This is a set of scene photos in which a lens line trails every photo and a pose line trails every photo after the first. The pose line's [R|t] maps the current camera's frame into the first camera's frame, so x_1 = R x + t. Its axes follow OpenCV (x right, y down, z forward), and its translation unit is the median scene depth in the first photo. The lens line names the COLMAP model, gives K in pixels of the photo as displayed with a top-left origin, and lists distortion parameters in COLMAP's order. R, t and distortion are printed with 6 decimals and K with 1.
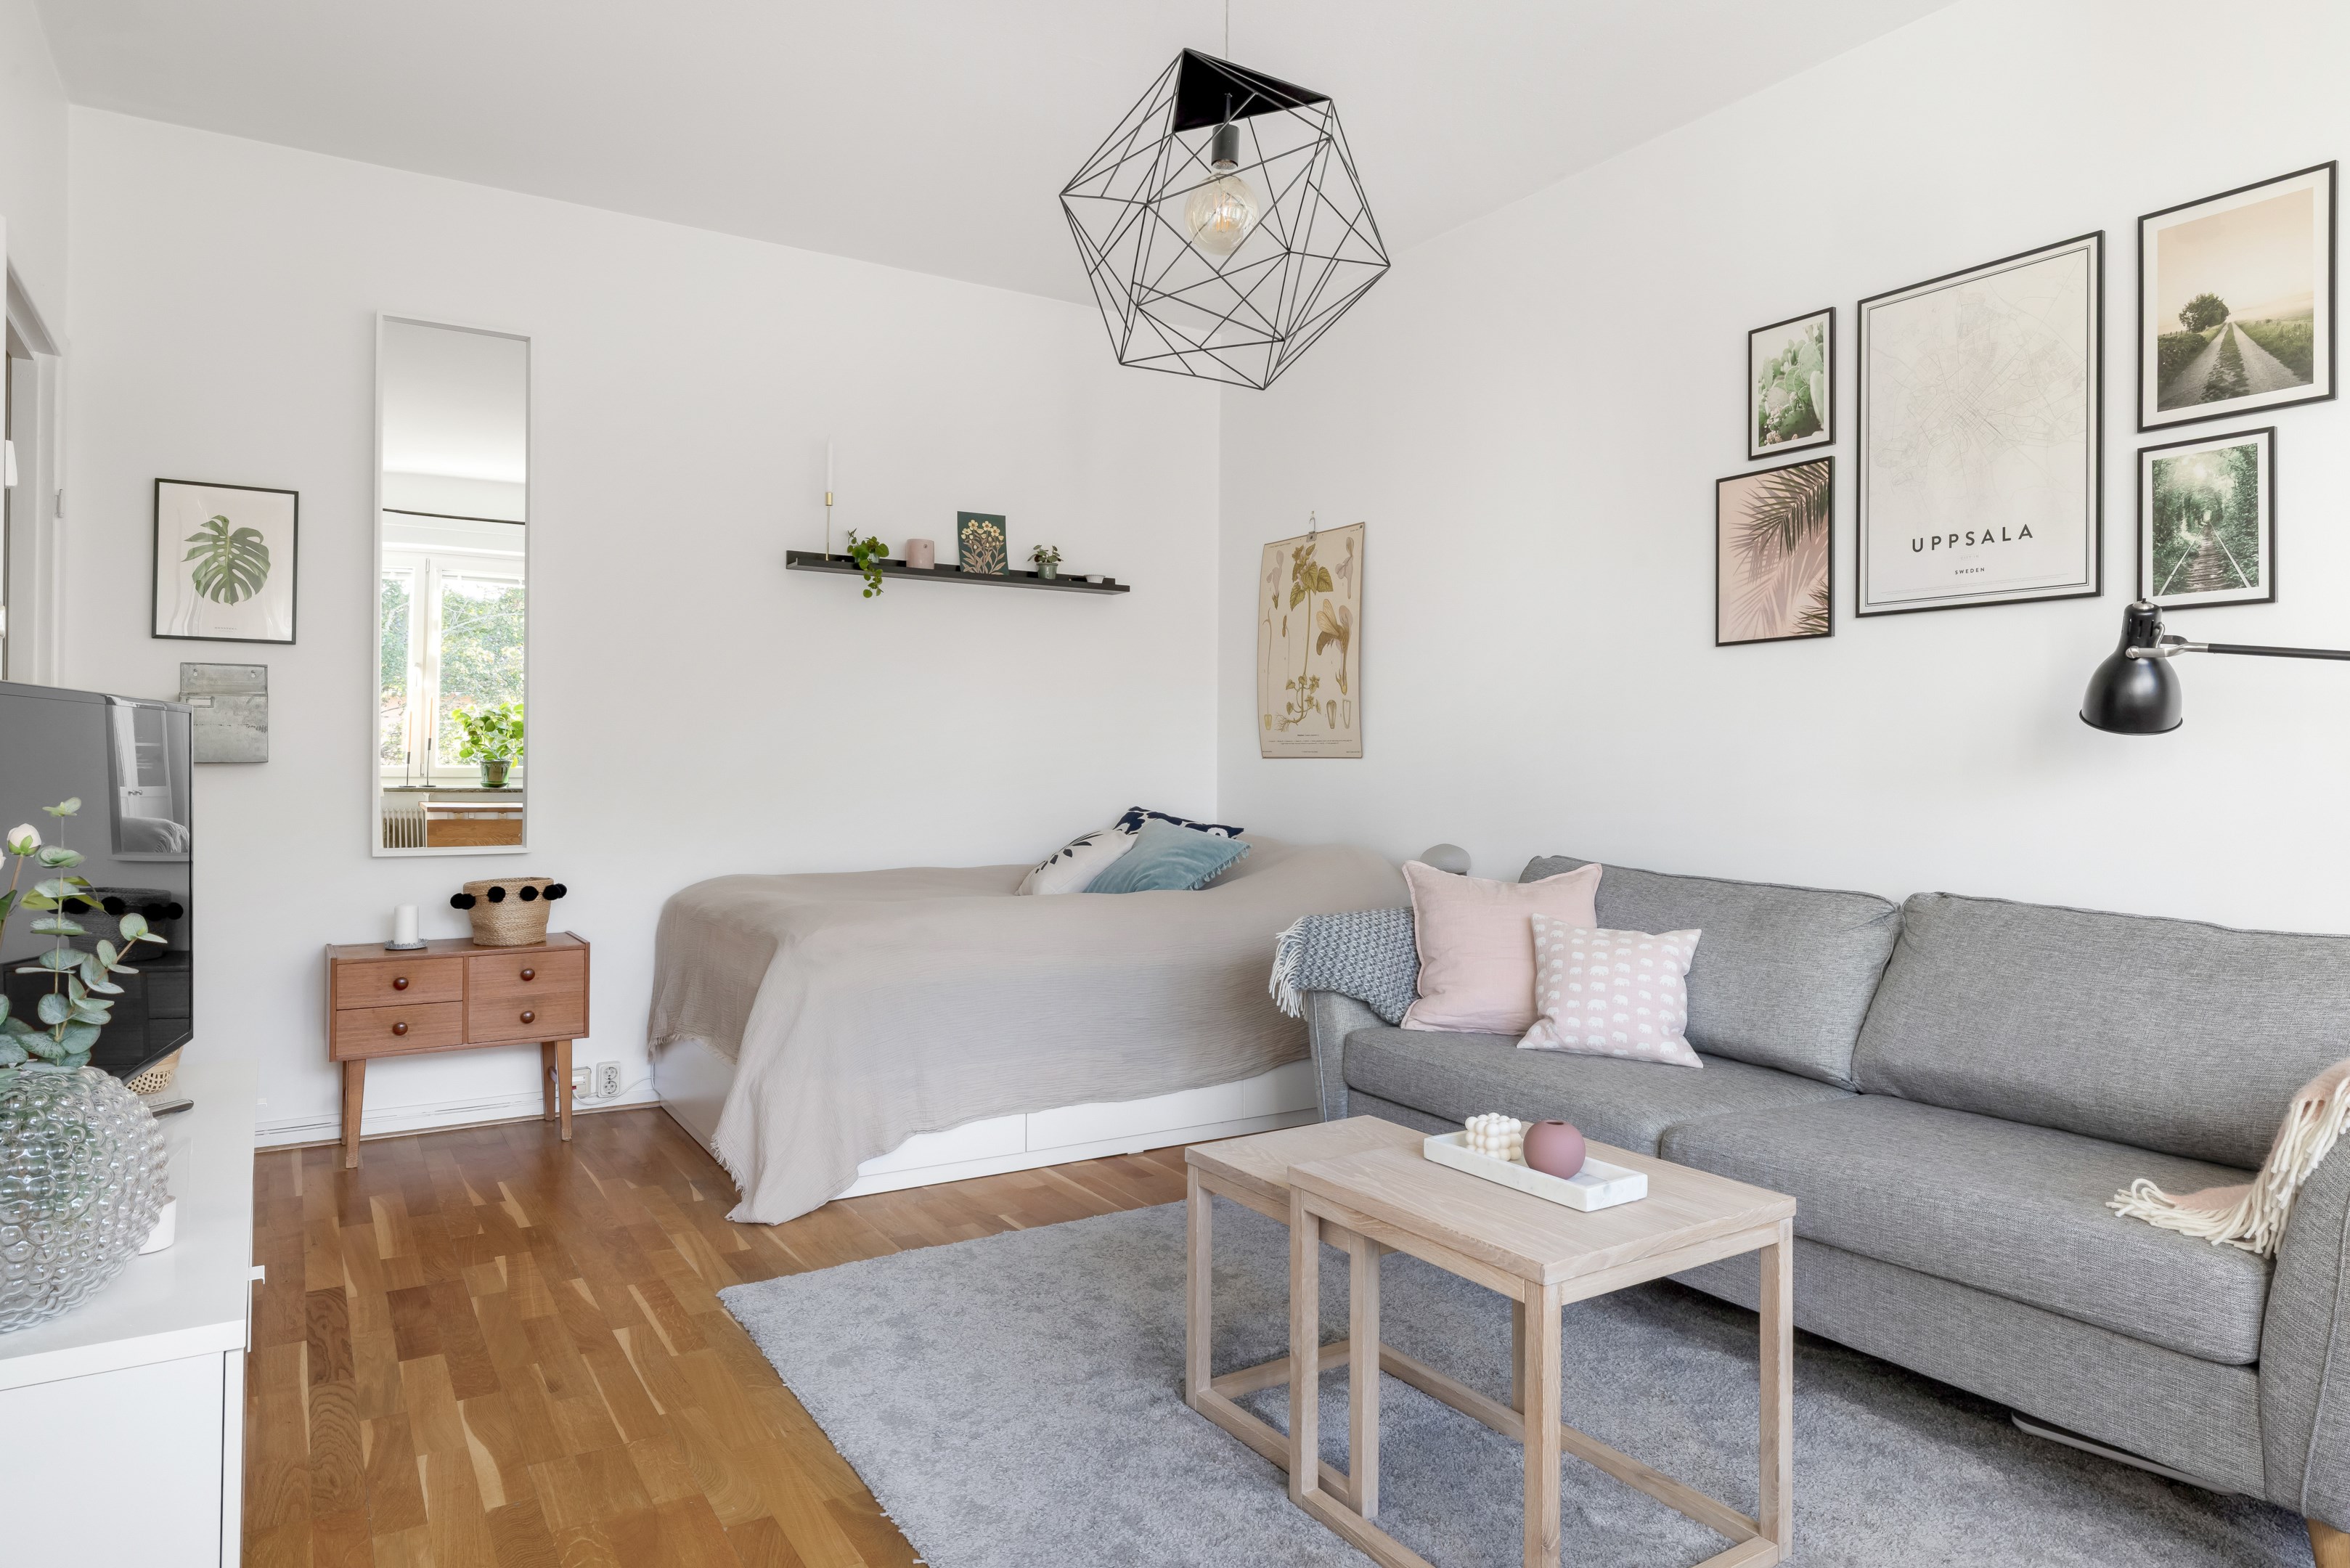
lens RADIAL K [[1434.4, 0, 1182.5], [0, 1434.4, 749.2], [0, 0, 1]] dist [-0.001645, -0.000331]
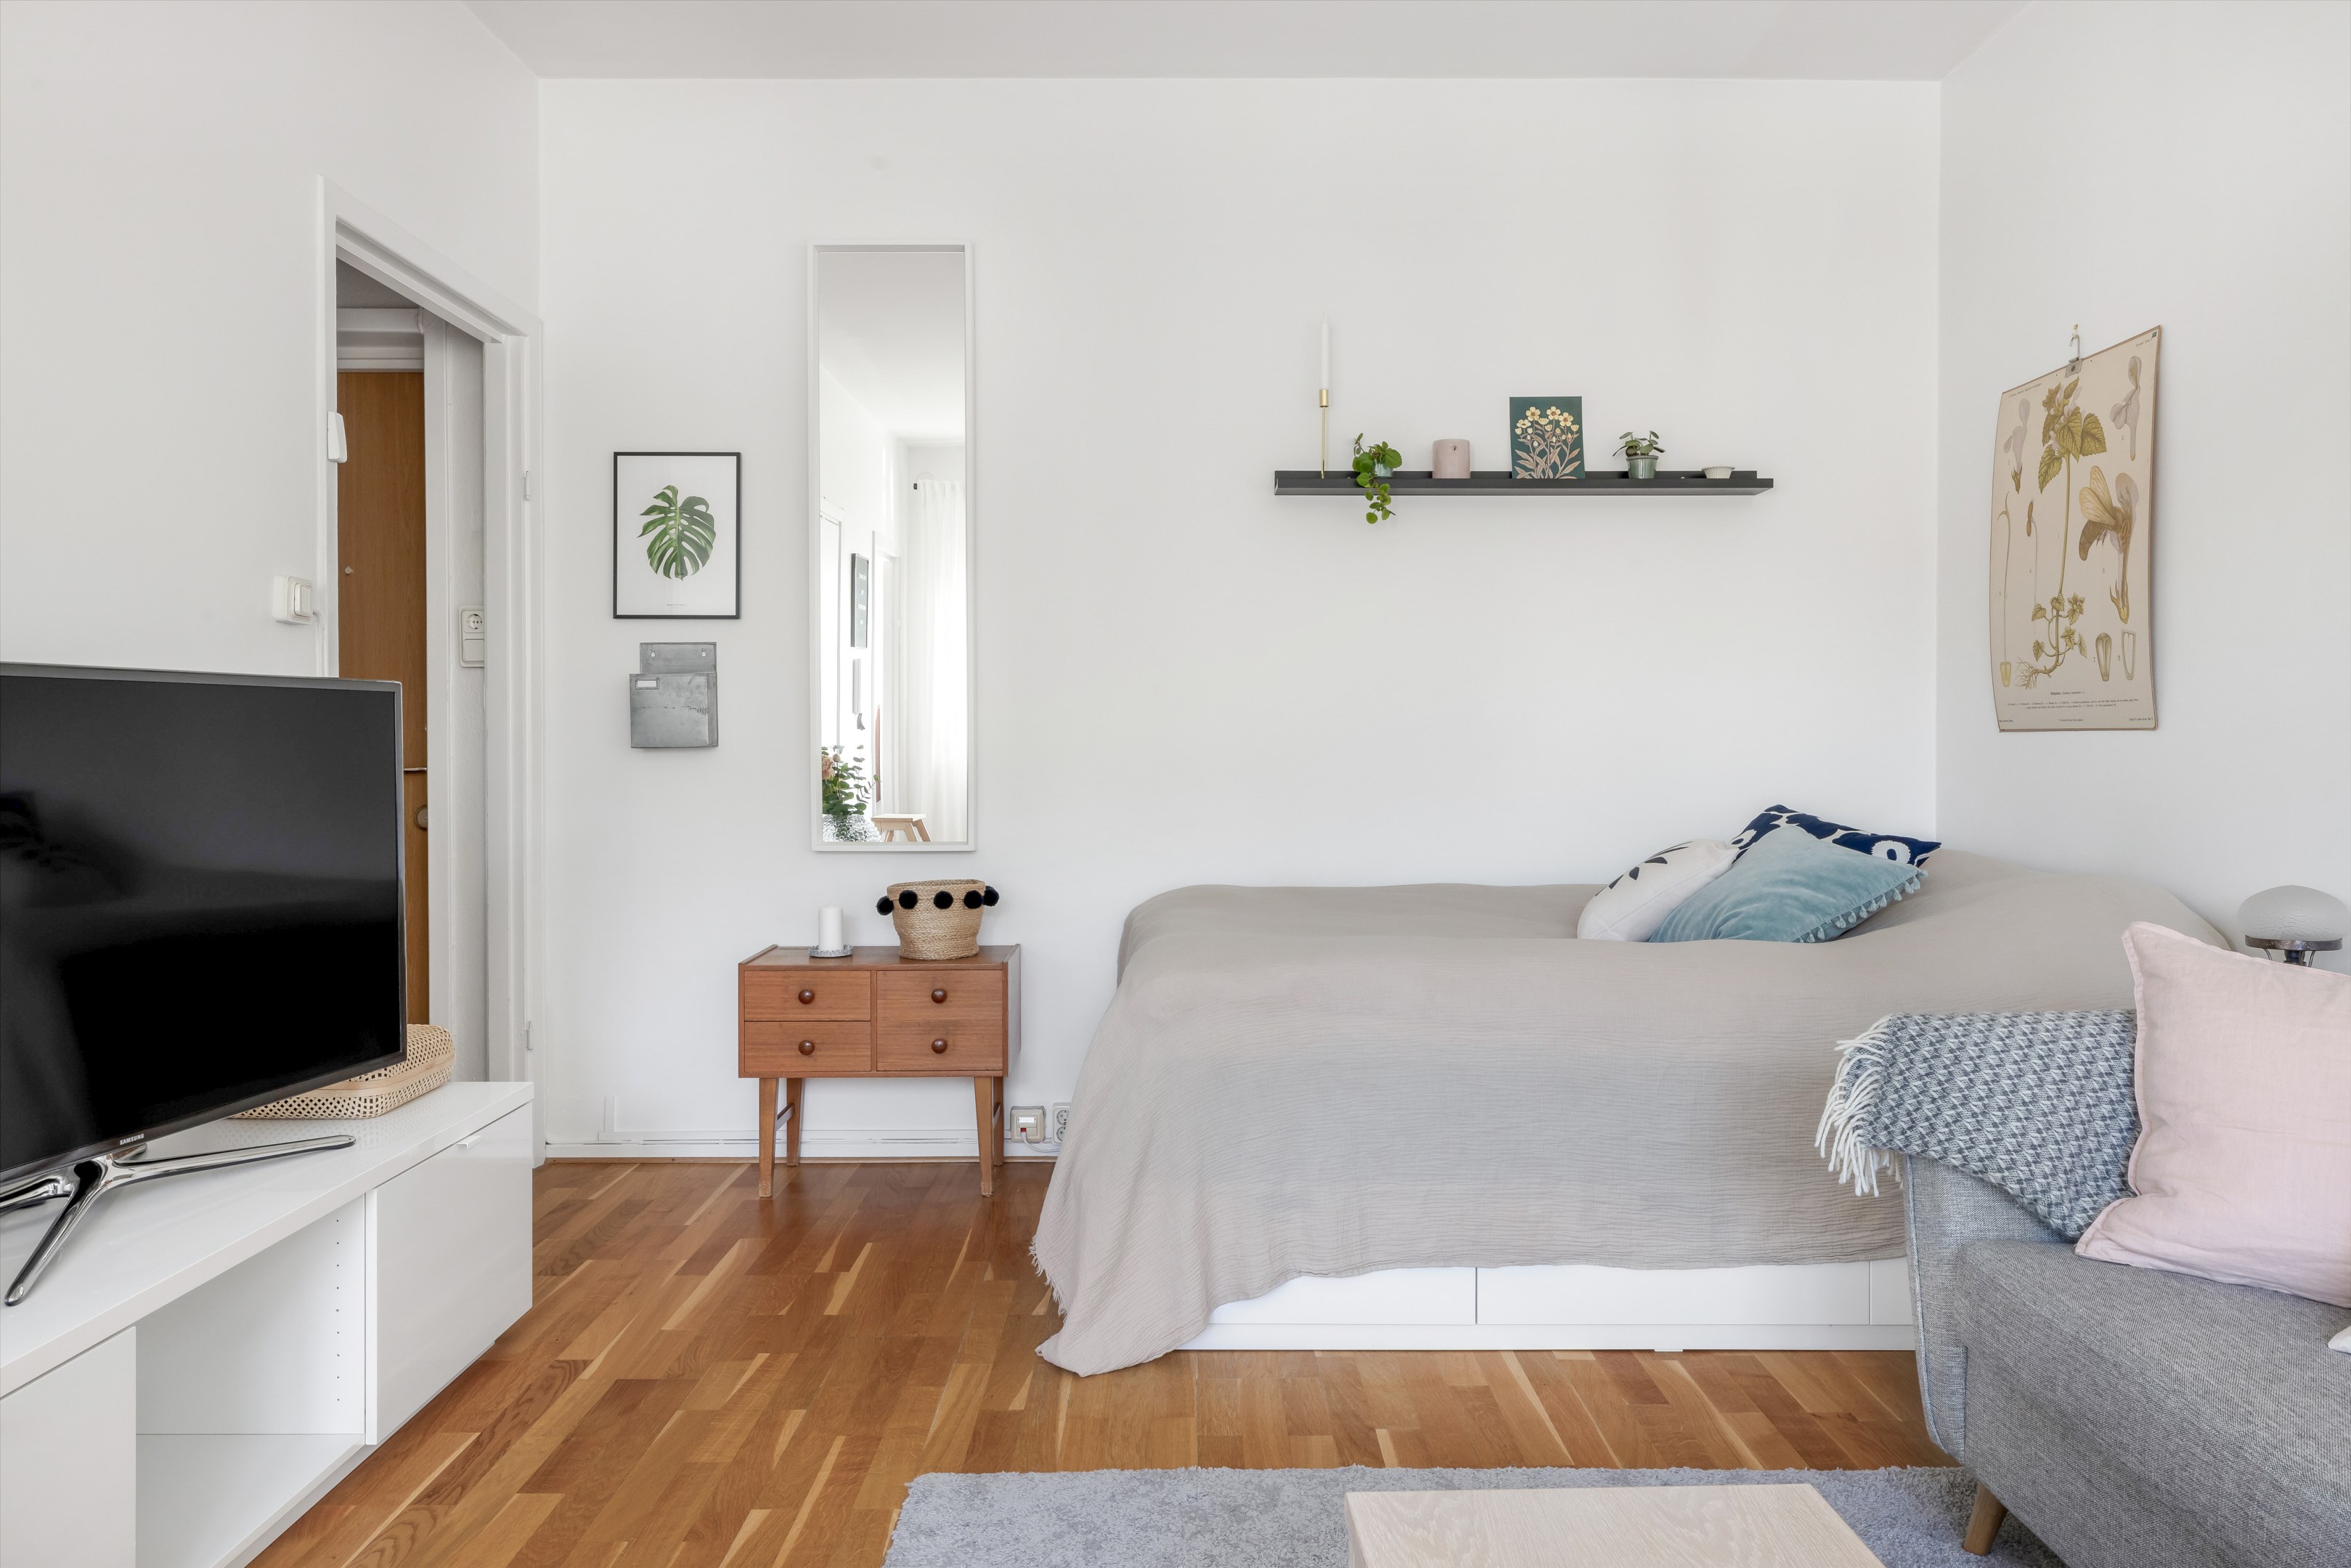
lens RADIAL K [[1540.0, 0, 1180.8], [0, 1540.0, 753.7], [0, 0, 1]] dist [-0.000985, -0.000601]
pose [[0.846969, -0.002657, -0.531636, 0.160838], [0.011533, 0.999844, 0.013377, 0.004126], [0.531517, -0.017462, 0.846867, 0.334963]]
